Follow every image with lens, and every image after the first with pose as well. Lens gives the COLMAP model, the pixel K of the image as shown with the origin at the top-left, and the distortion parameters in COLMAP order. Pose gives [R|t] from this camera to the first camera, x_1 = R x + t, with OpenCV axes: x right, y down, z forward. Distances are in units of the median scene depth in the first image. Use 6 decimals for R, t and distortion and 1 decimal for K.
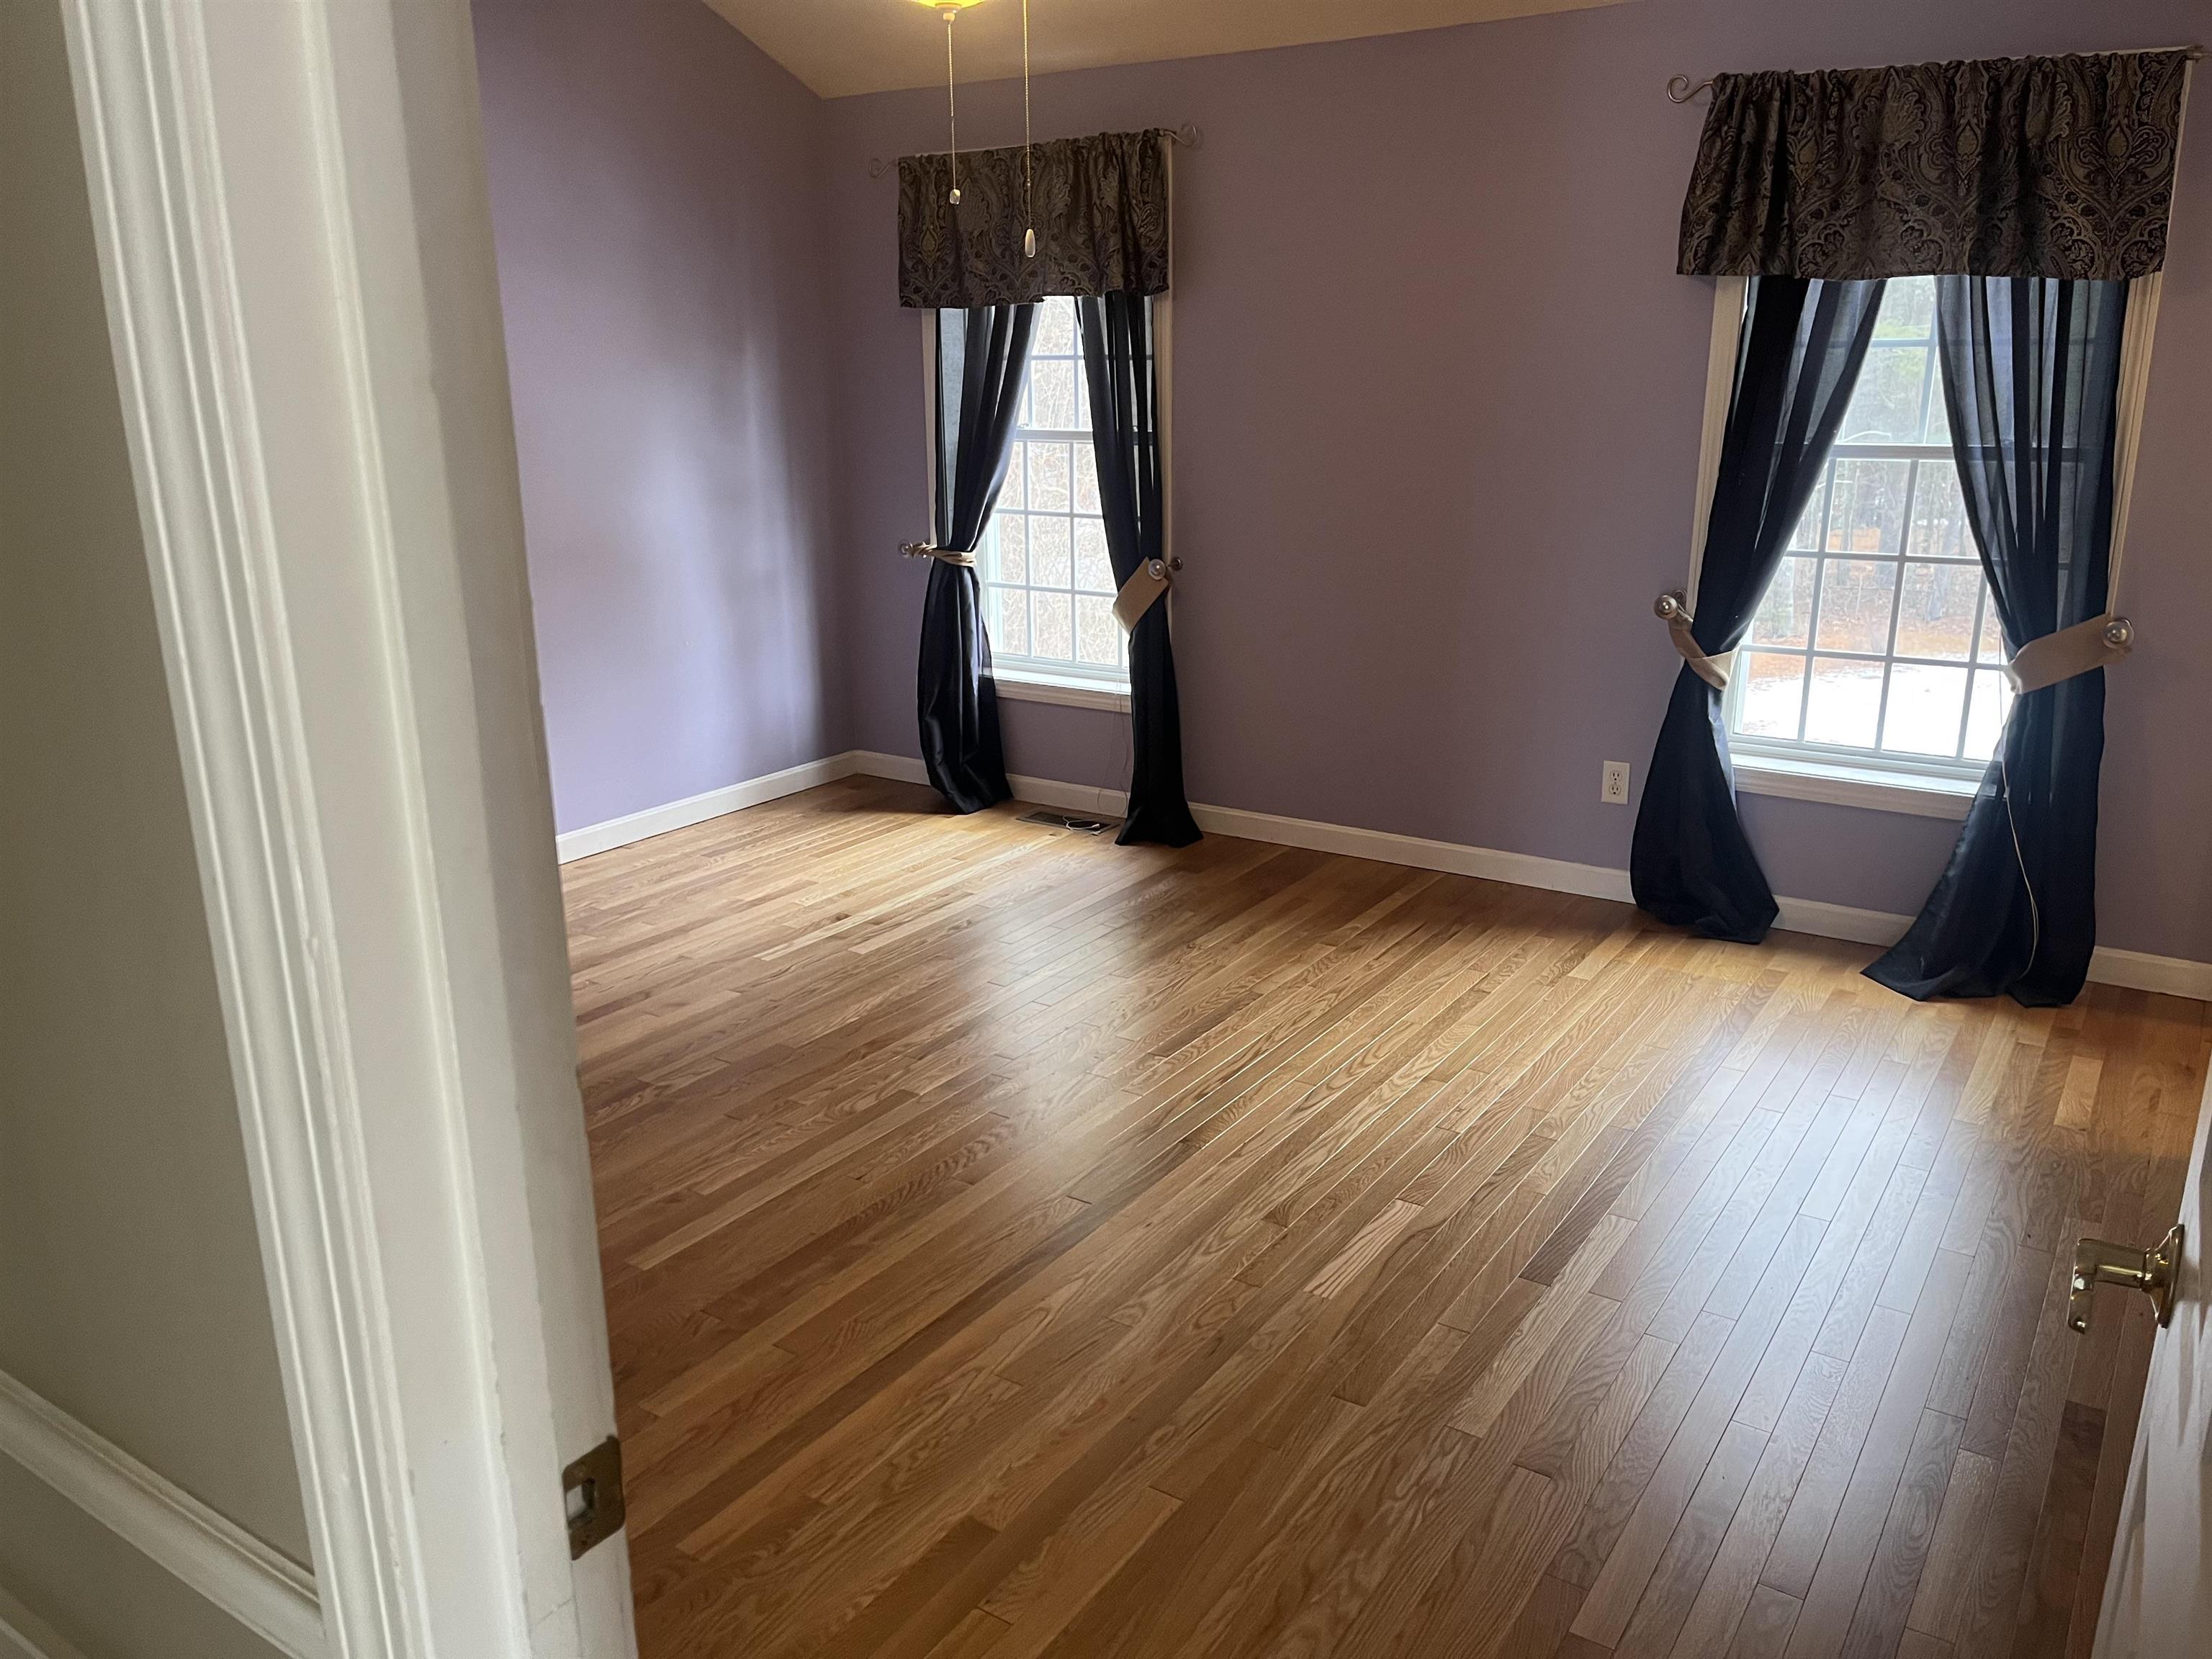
lens RADIAL K [[1679.4, 0, 1106.0], [0, 1679.4, 829.5], [0, 0, 1]] dist [0.061118, -0.103982]
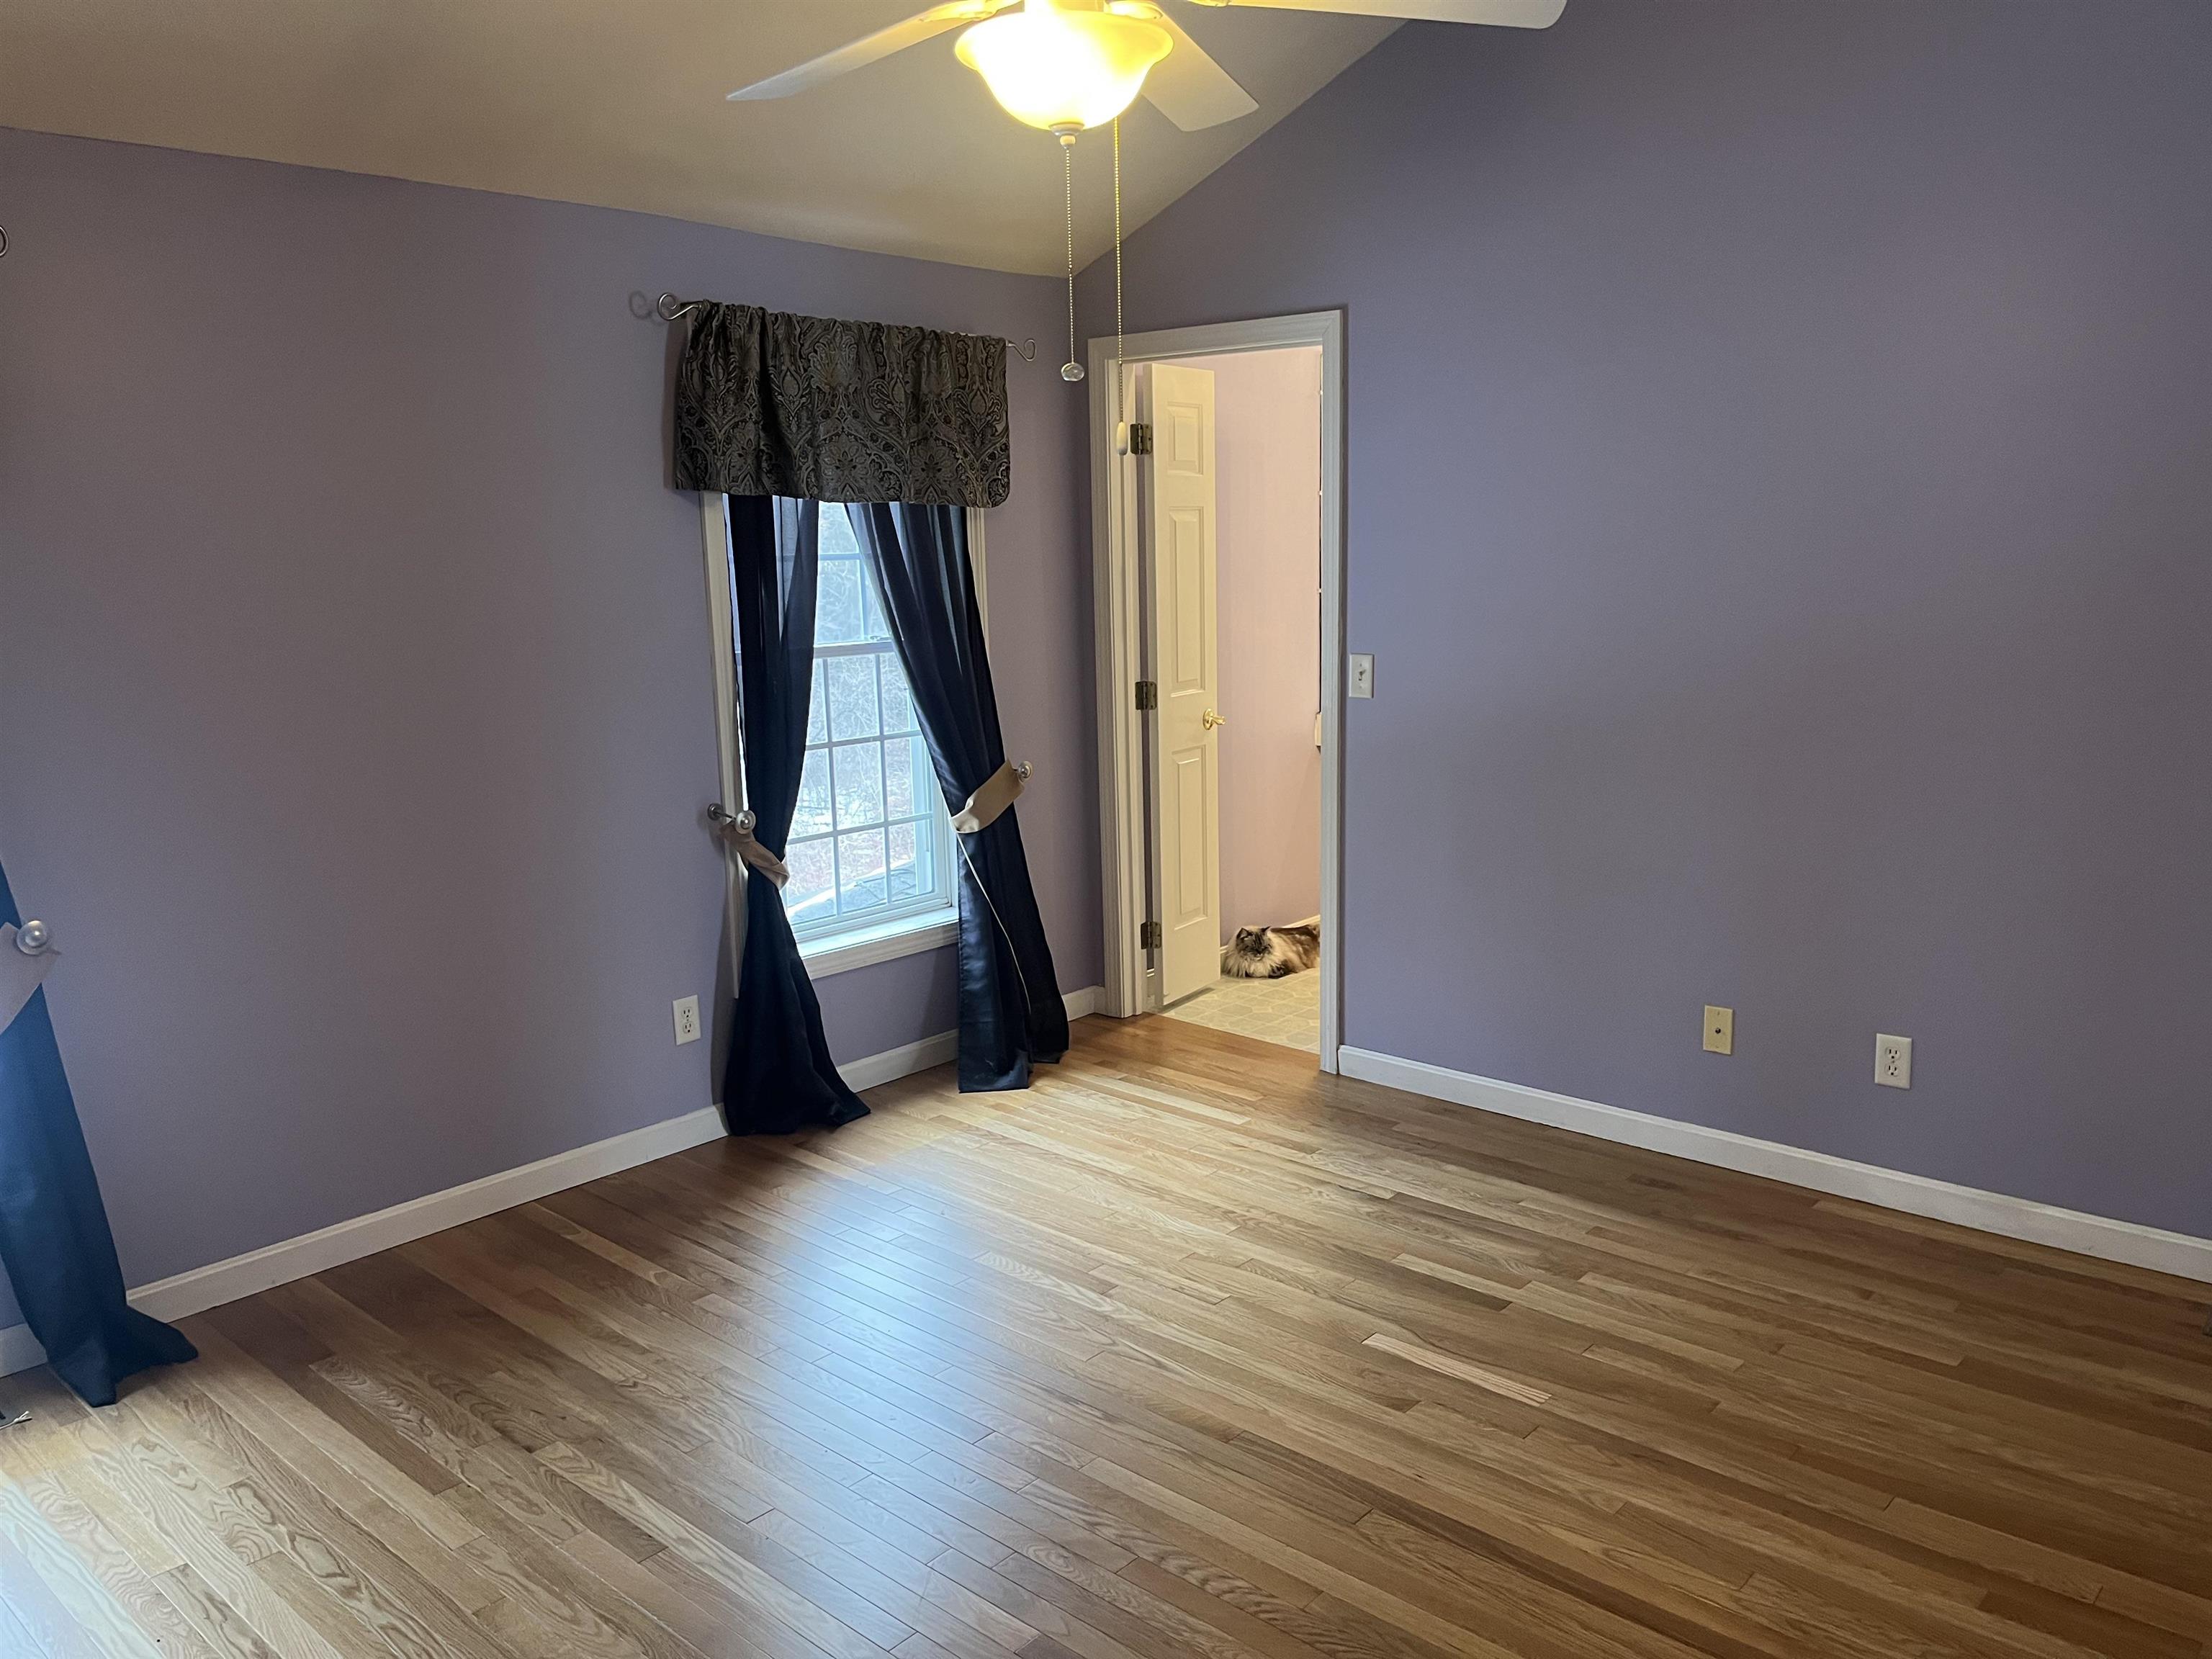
lens RADIAL K [[1637.6, 0, 1104.6], [0, 1637.6, 850.1], [0, 0, 1]] dist [-0.002116, 0.000303]
pose [[0.138772, -0.178796, 0.974050, -0.605306], [0.290072, 0.947768, 0.132646, -0.194217], [-0.946890, 0.264137, 0.183388, 0.677660]]
